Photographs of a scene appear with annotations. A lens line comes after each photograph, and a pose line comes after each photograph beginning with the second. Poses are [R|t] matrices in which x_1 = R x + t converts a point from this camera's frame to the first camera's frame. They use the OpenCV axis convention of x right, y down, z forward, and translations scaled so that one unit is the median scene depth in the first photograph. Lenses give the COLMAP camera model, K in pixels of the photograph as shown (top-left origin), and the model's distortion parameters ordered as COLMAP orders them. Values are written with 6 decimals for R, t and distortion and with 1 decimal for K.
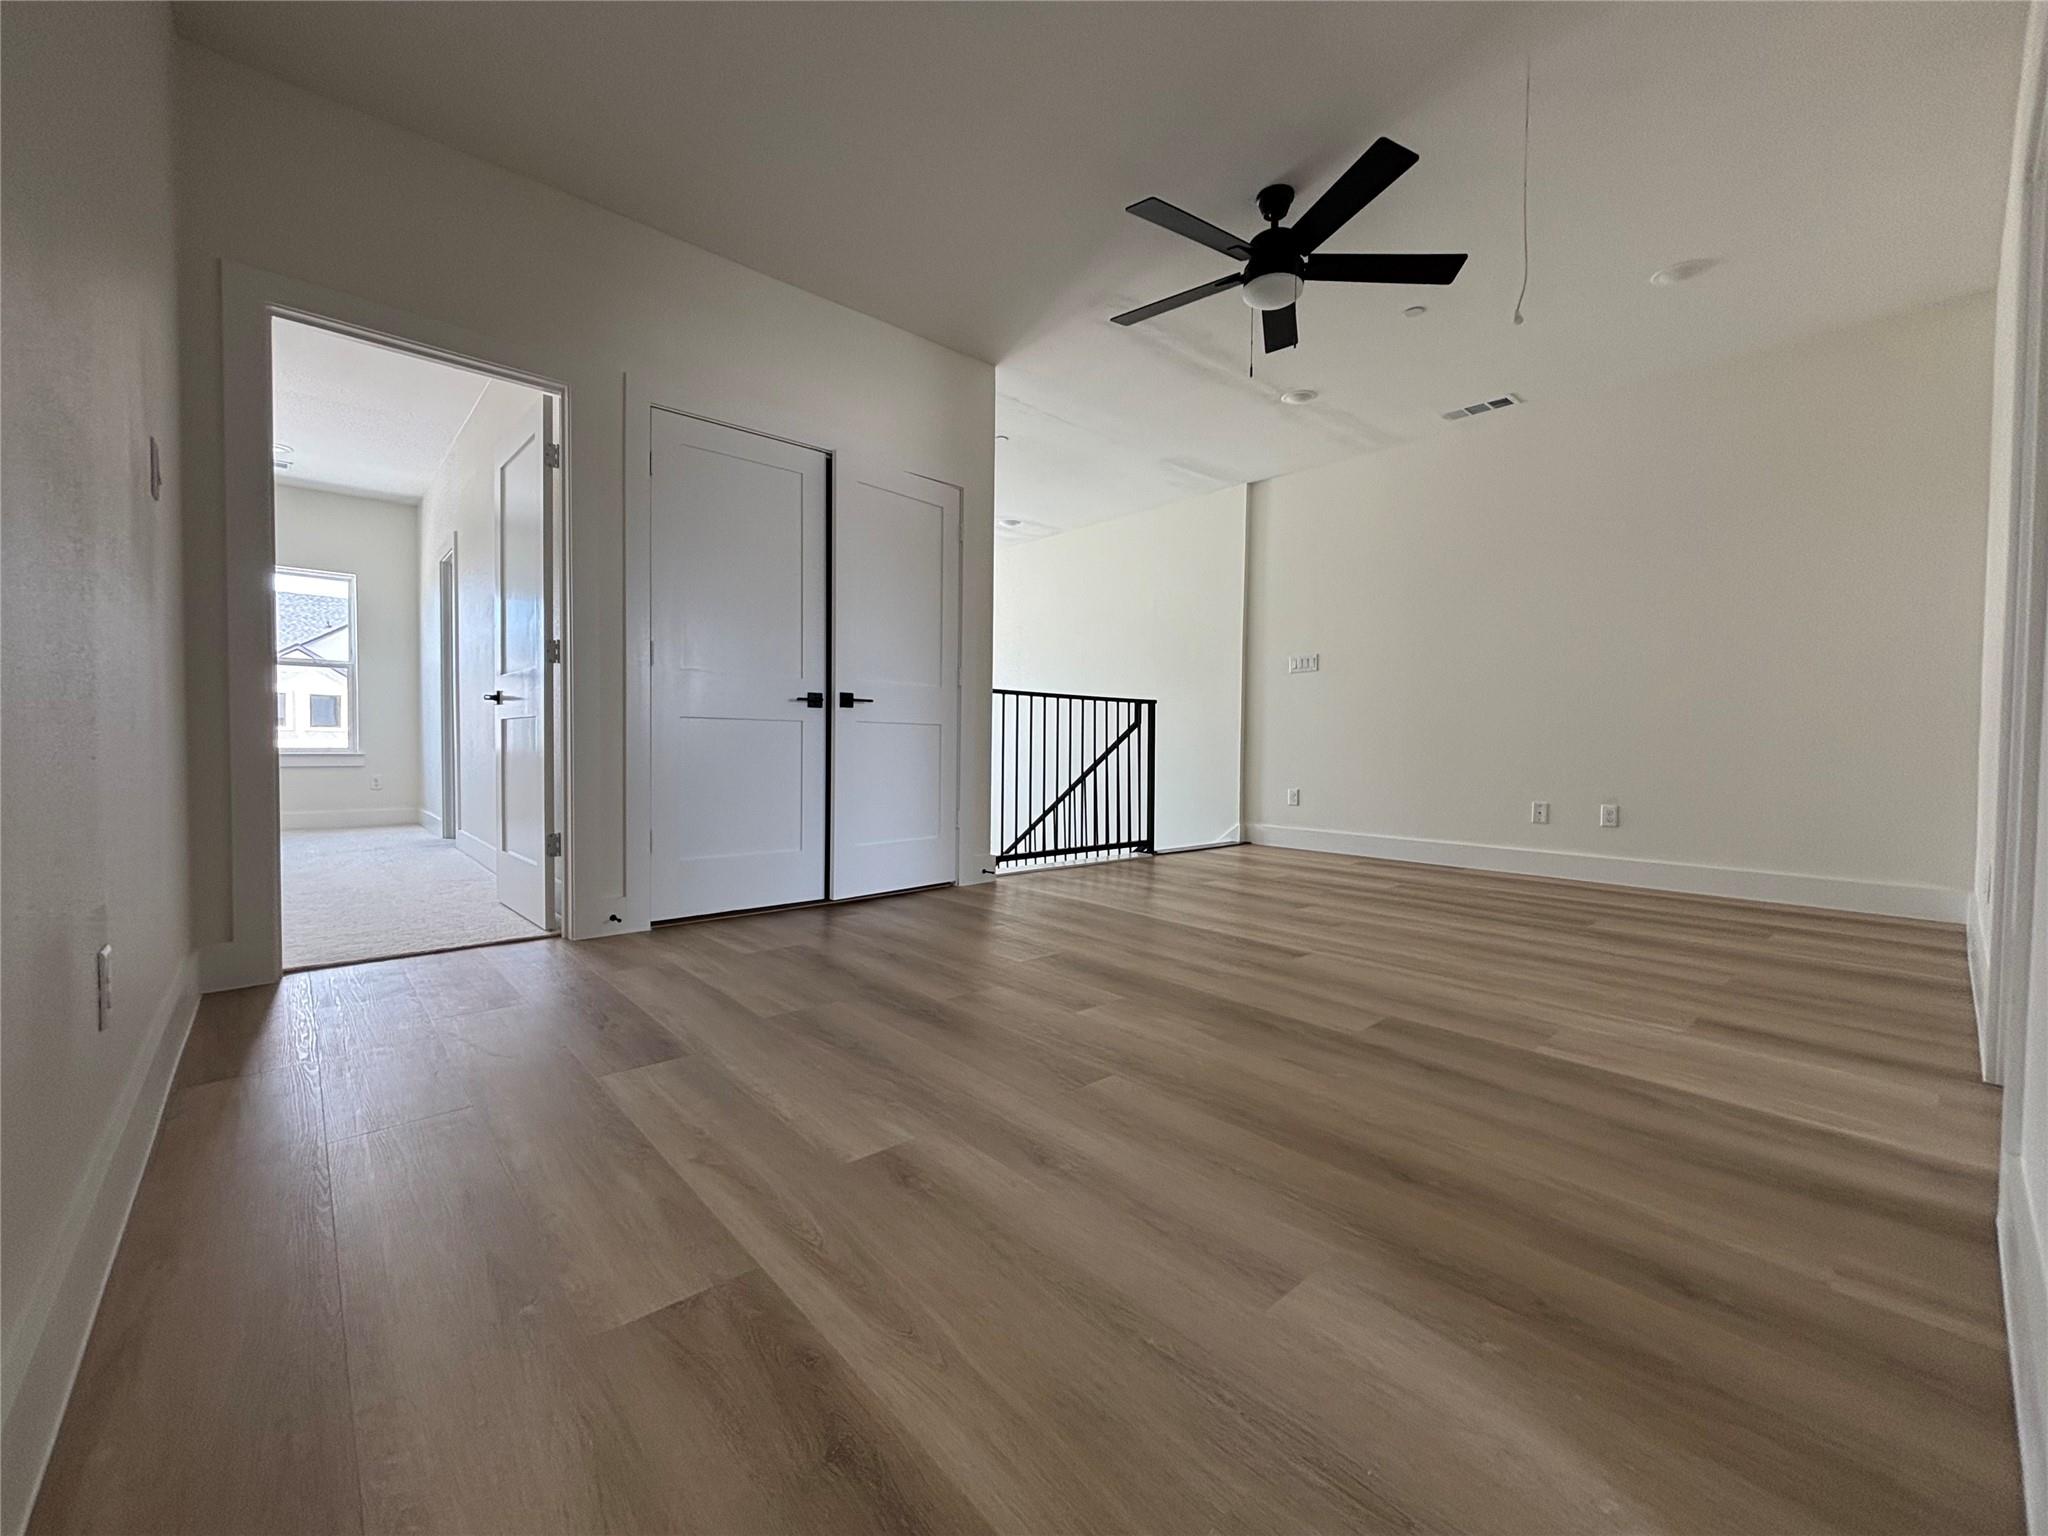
lens RADIAL K [[829.6, 0, 1032.2], [0, 829.6, 770.6], [0, 0, 1]] dist [0.003761, 0.000167]
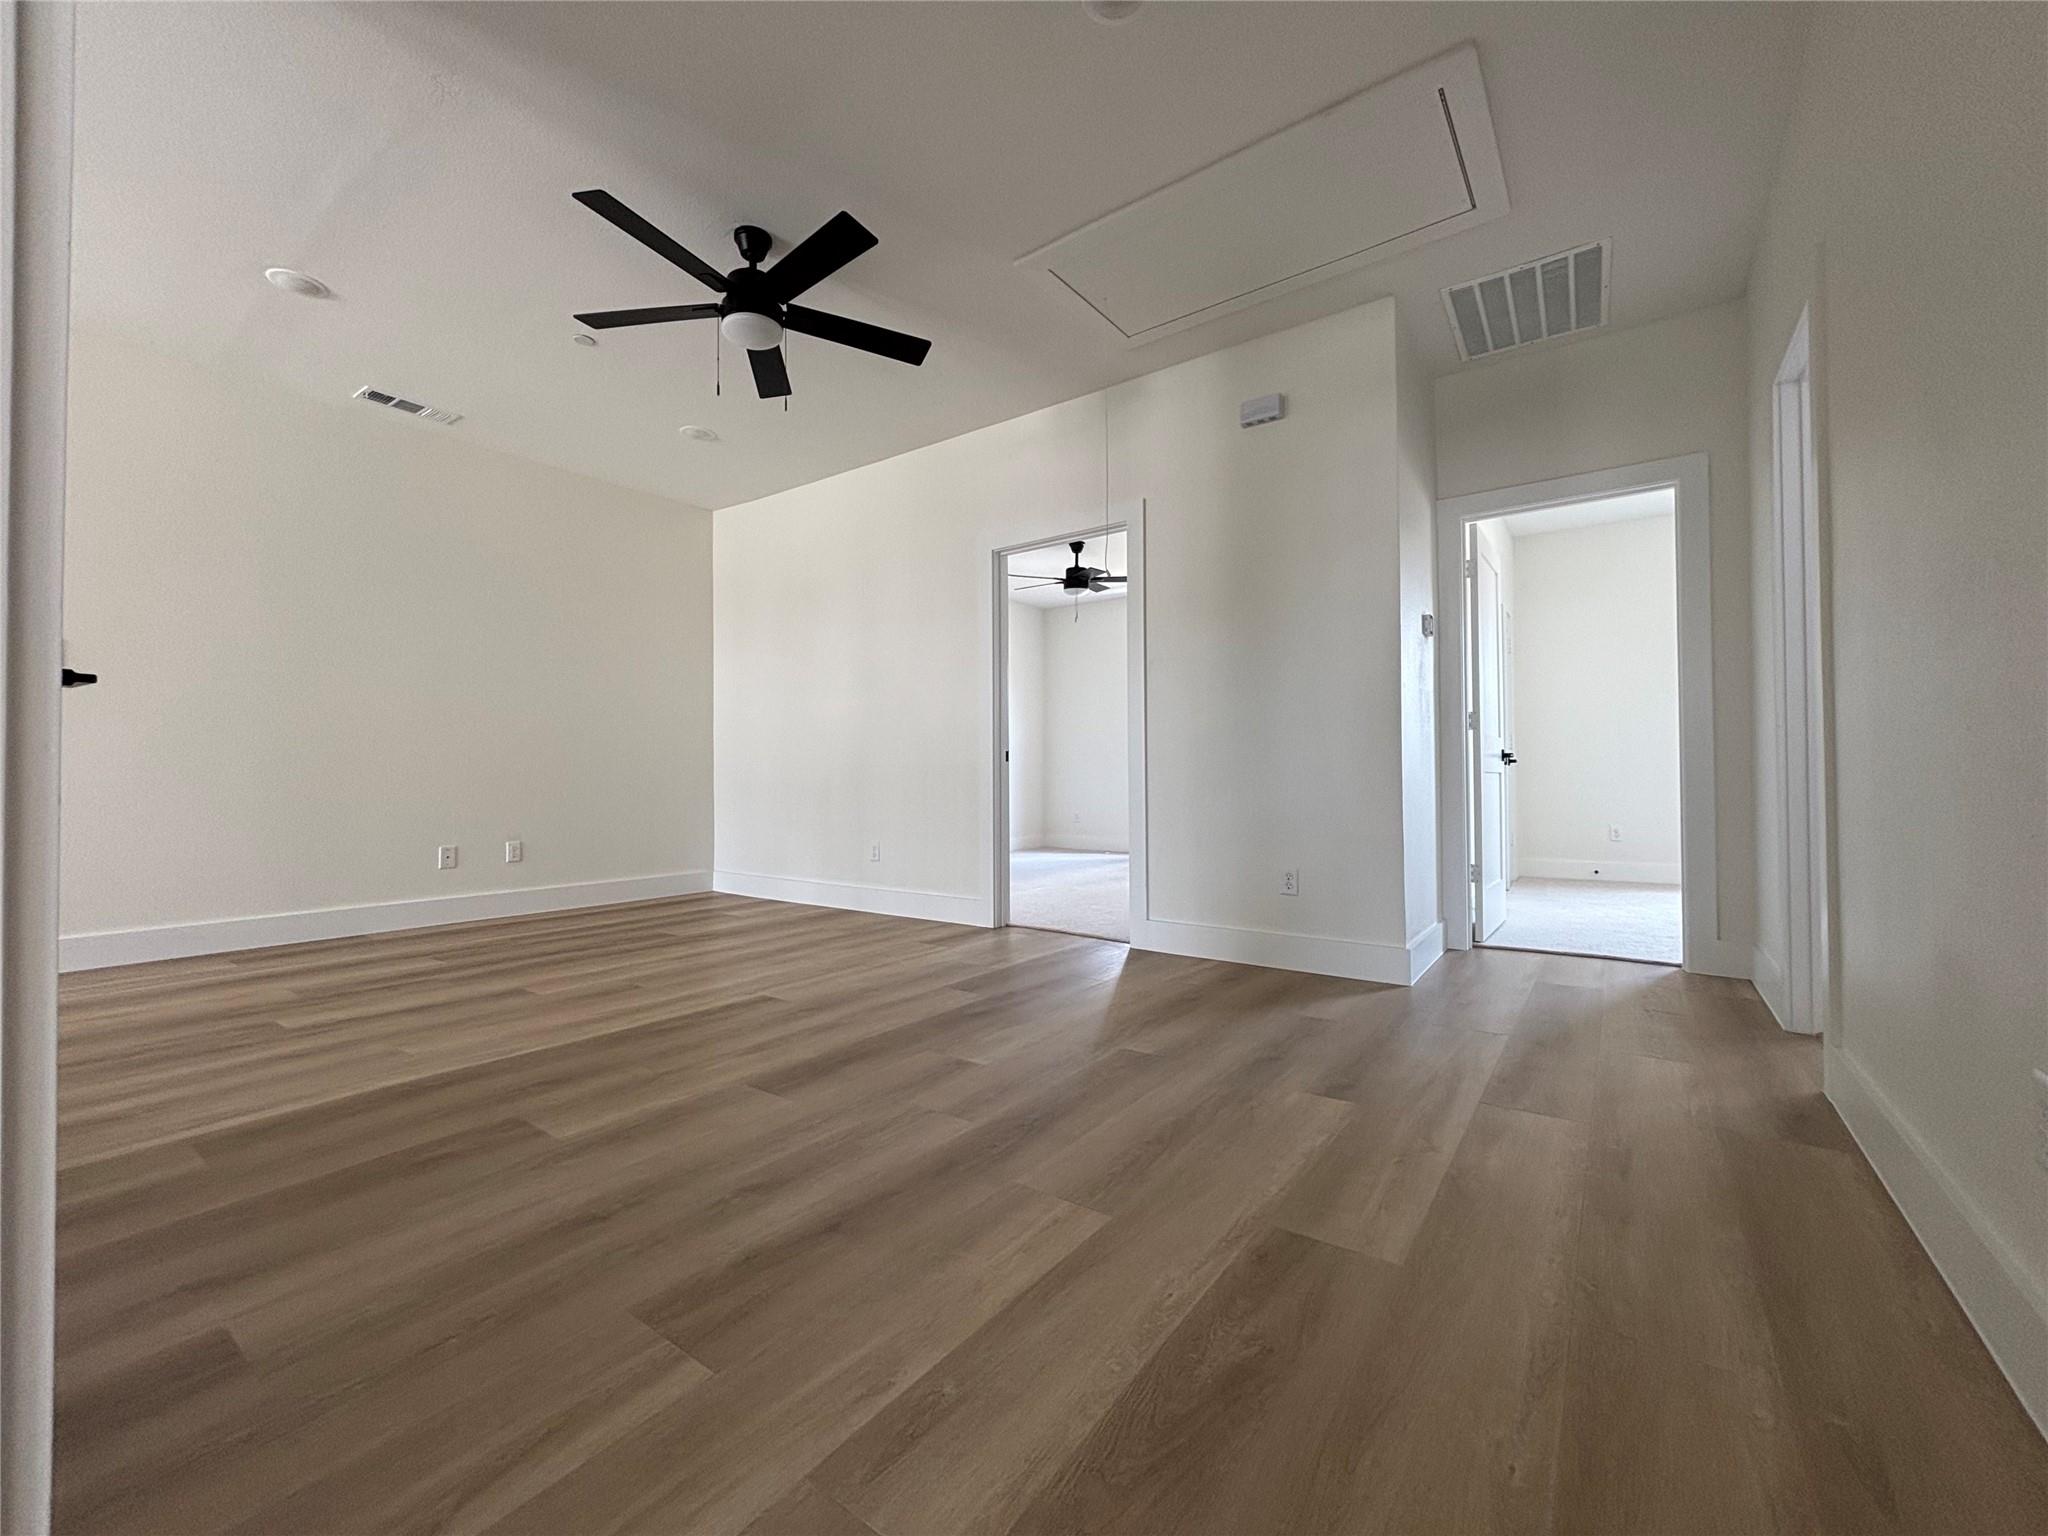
lens RADIAL K [[829.6, 0, 1010.5], [0, 829.6, 767.9], [0, 0, 1]] dist [0.003761, 0.000167]
pose [[-0.193260, -0.000133, 0.981148, -1.006348], [0.039589, 0.999185, 0.007934, -0.075607], [-0.980348, 0.040376, -0.193097, 1.247468]]
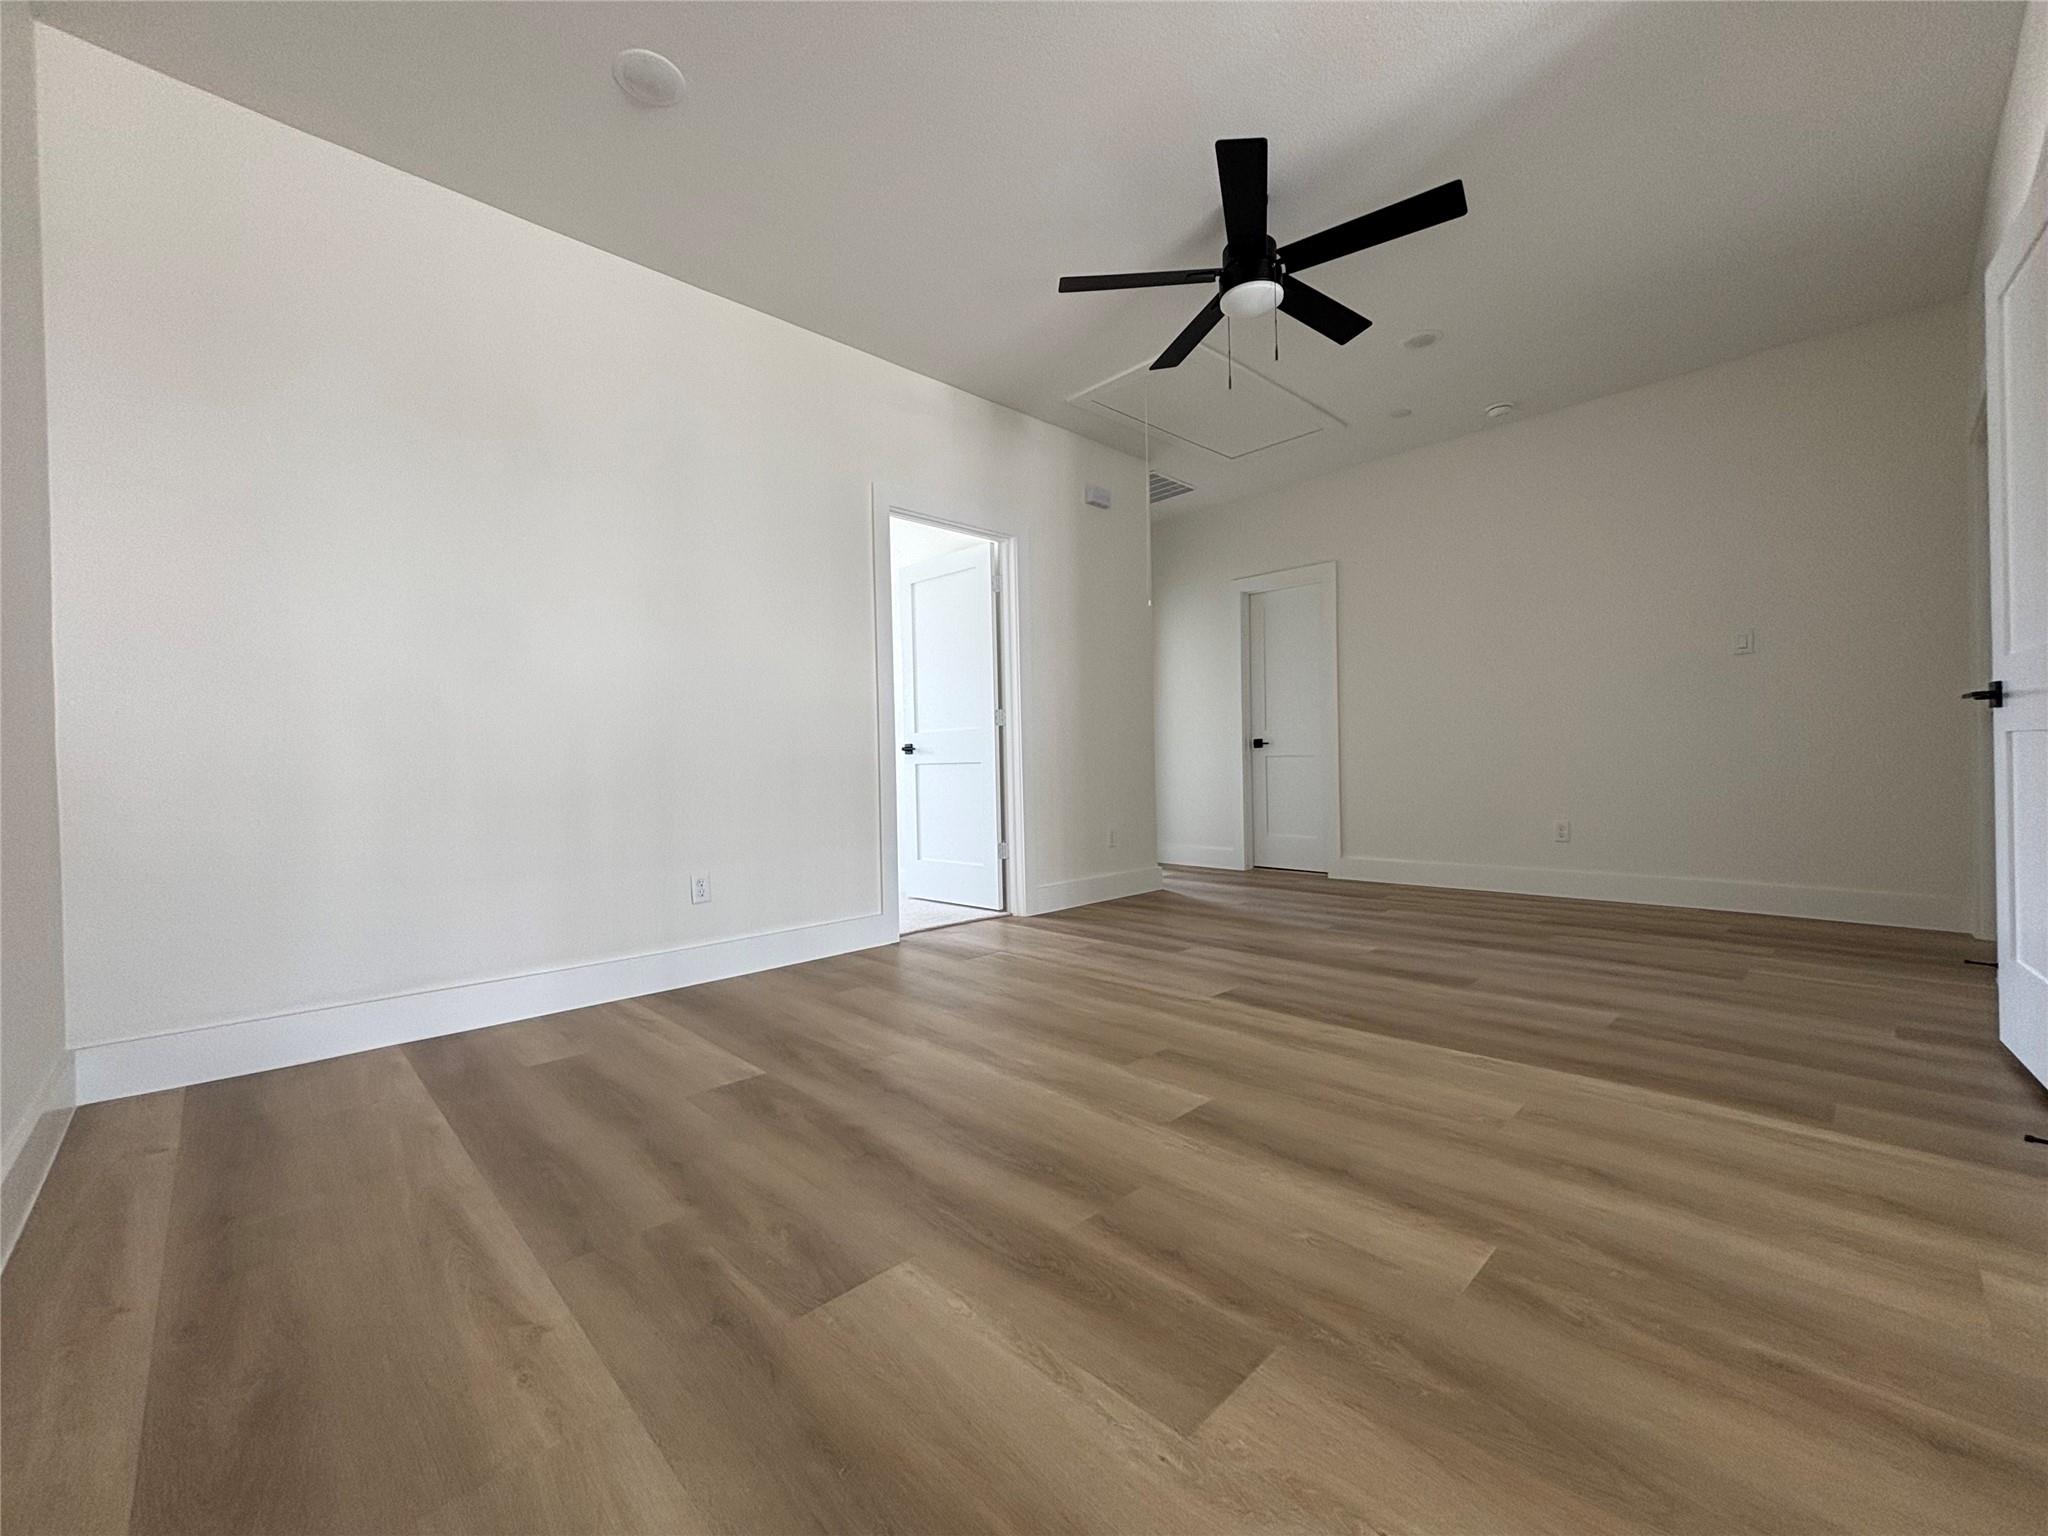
lens RADIAL K [[829.6, 0, 1023.2], [0, 829.6, 765.6], [0, 0, 1]] dist [0.003761, 0.000167]
pose [[-0.999310, 0.003980, -0.036919, 0.833805], [0.002681, 0.999377, 0.035184, -0.105520], [0.037036, 0.035061, -0.998699, 2.707341]]
